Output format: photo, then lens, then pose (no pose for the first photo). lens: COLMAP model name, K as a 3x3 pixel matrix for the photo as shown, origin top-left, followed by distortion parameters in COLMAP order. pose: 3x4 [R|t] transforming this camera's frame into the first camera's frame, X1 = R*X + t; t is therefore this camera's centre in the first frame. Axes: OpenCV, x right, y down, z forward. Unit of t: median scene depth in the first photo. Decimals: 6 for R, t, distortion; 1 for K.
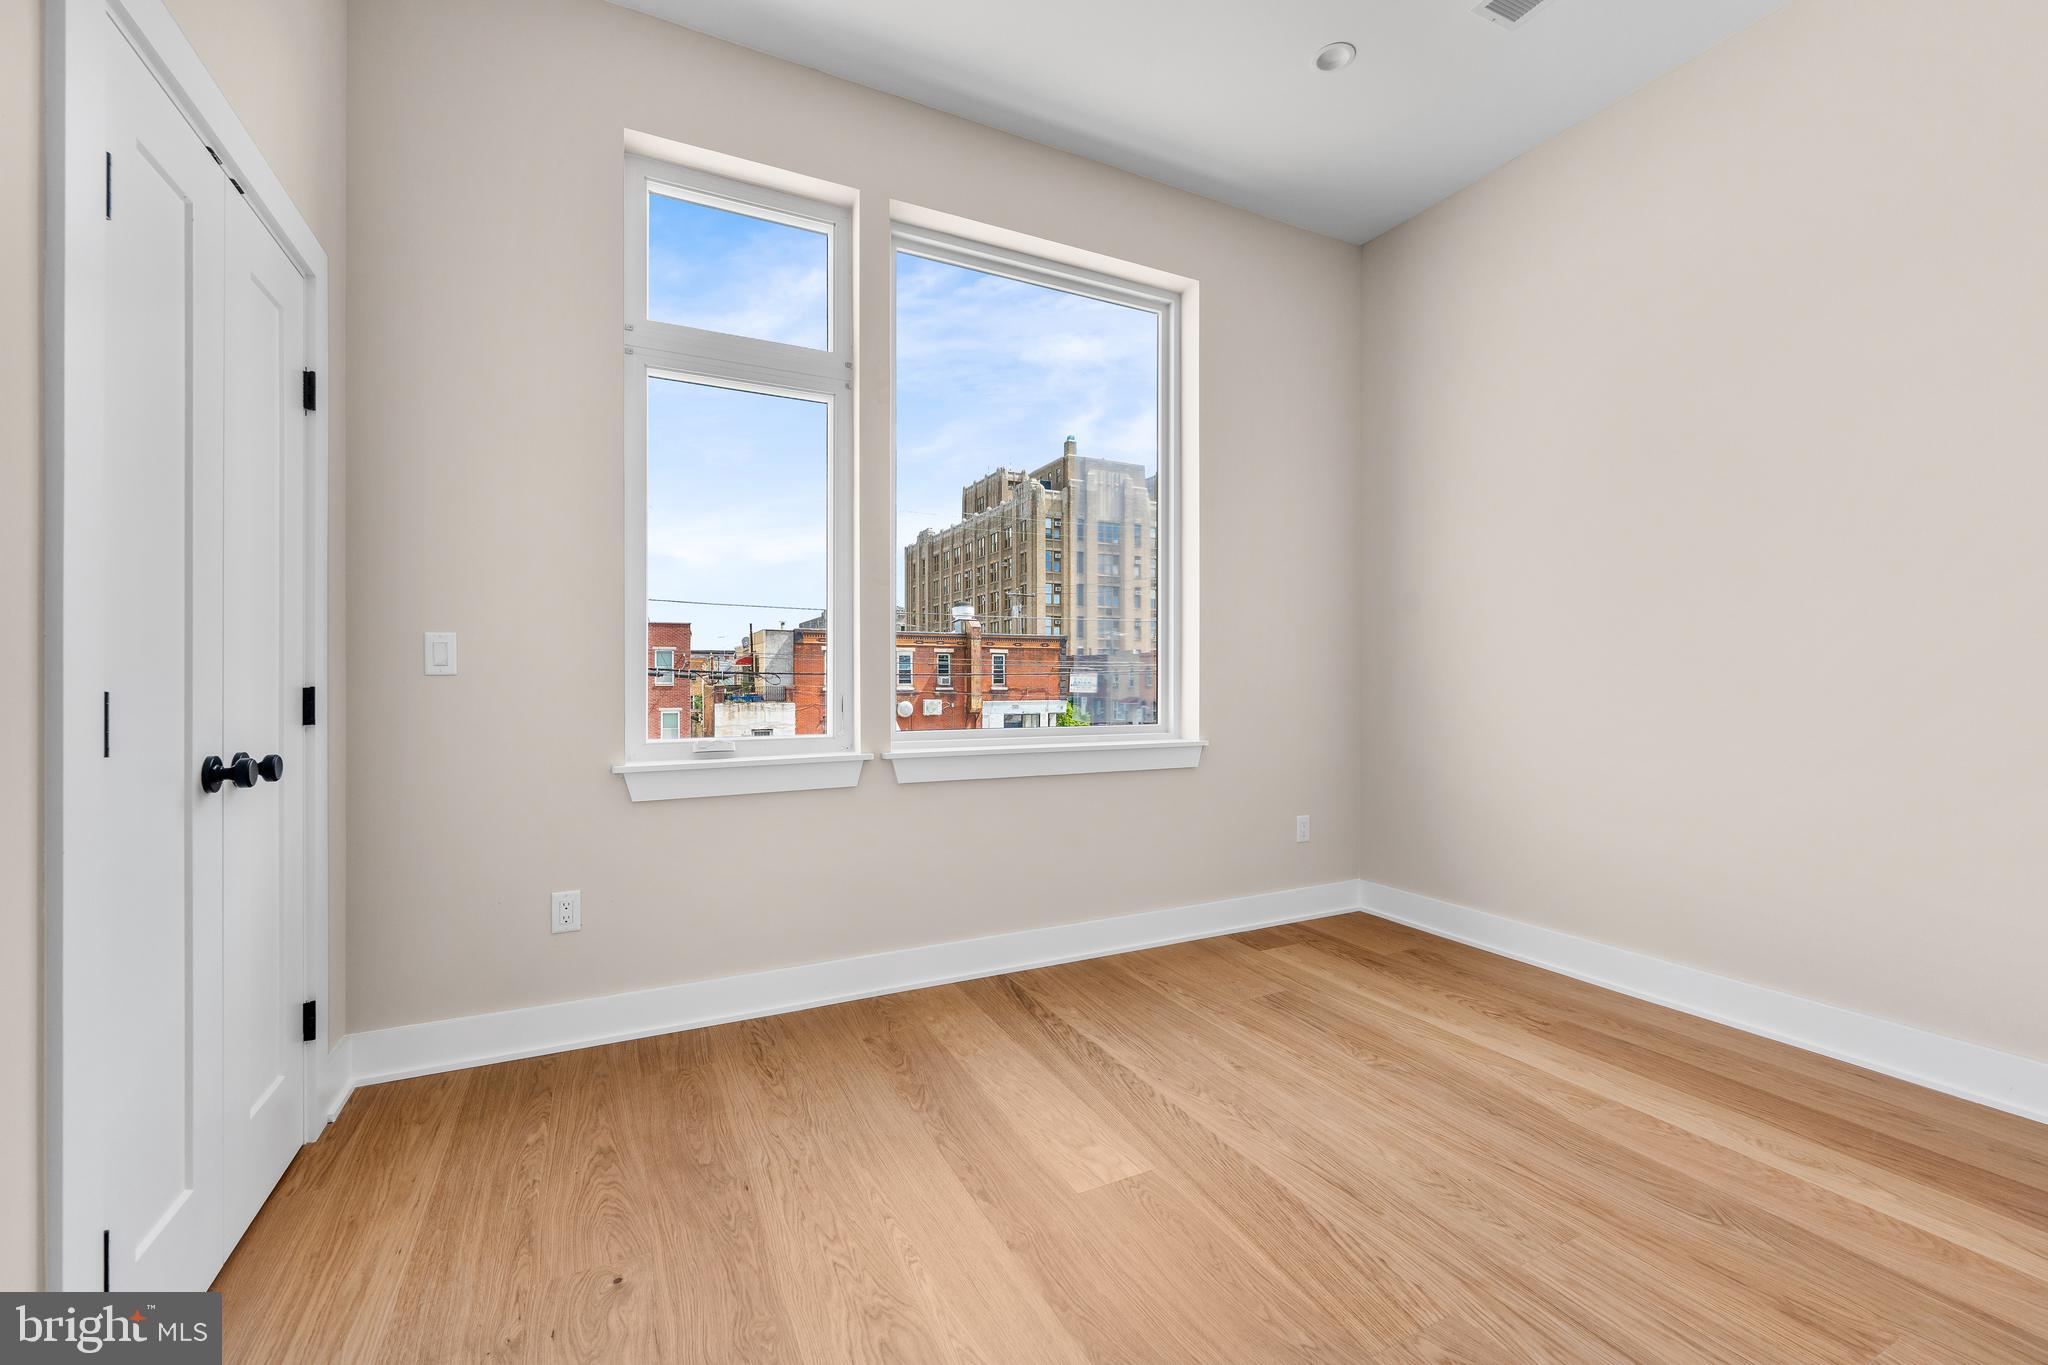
lens RADIAL K [[840.4, 0, 1024.1], [0, 840.4, 676.4], [0, 0, 1]] dist [-0.000469, -0.000531]
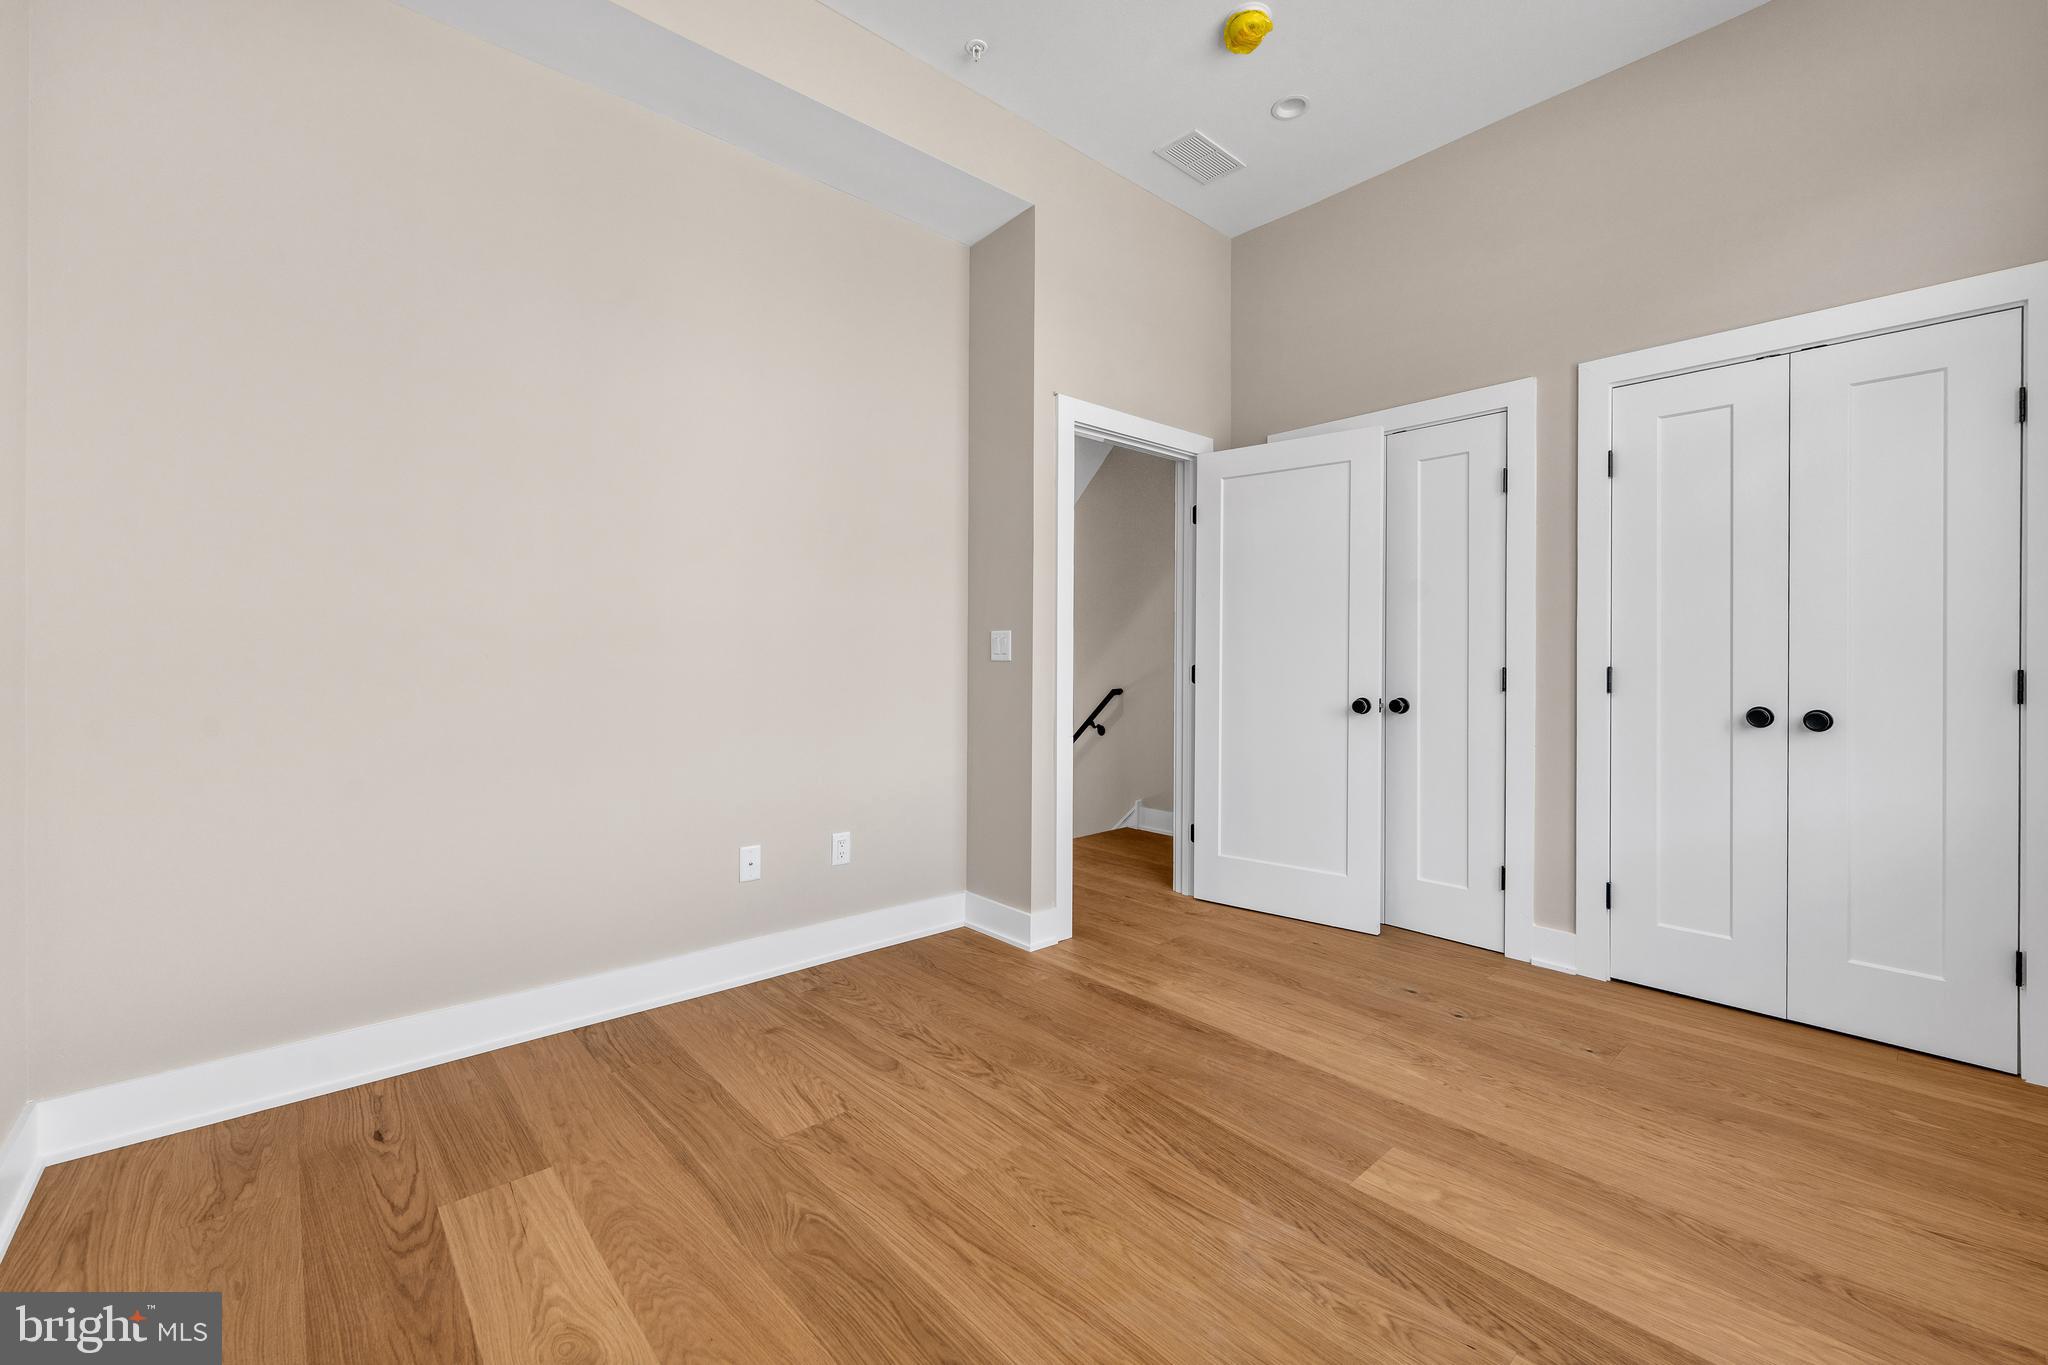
lens RADIAL K [[840.4, 0, 1024.6], [0, 840.4, 670.2], [0, 0, 1]] dist [-0.000469, -0.000531]
pose [[-0.966701, 0.001731, -0.255903, 0.813329], [-0.001234, 0.999934, 0.011425, -0.000920], [0.255906, 0.011361, -0.966635, 1.965264]]
